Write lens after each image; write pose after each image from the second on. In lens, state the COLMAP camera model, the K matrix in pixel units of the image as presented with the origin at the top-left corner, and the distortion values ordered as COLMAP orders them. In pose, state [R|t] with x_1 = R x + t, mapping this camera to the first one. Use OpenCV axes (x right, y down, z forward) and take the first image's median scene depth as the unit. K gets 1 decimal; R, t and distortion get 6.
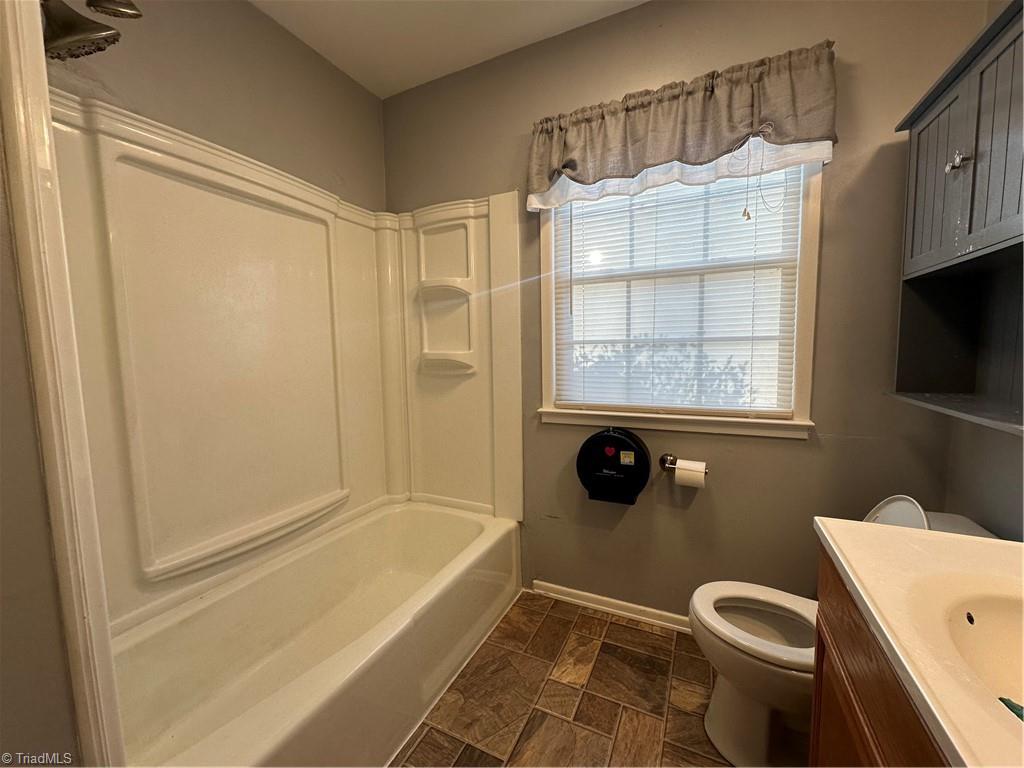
lens RADIAL K [[410.4, 0, 512.0], [0, 410.4, 384.0], [0, 0, 1]] dist [-0.001087, -0.000503]
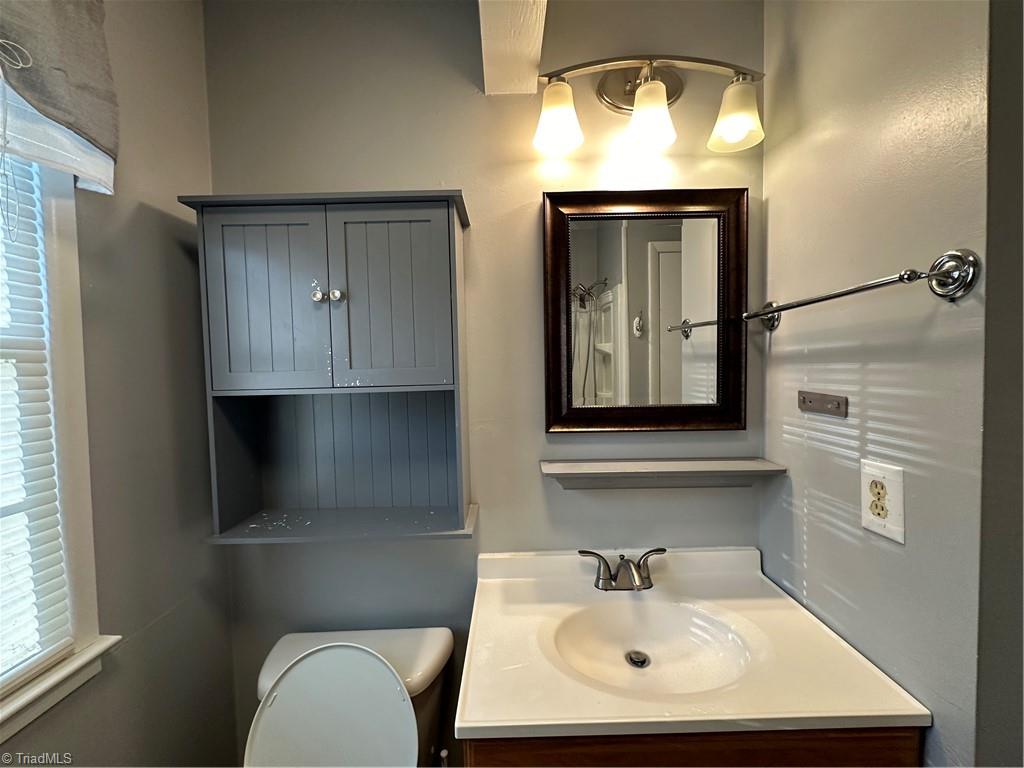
lens RADIAL K [[410.4, 0, 512.0], [0, 410.4, 384.0], [0, 0, 1]] dist [-0.001087, -0.000503]
pose [[-0.437423, -0.008427, 0.899216, -0.013476], [0.106733, 0.992401, 0.061220, -0.233357], [-0.892899, 0.122755, -0.433200, 0.730456]]
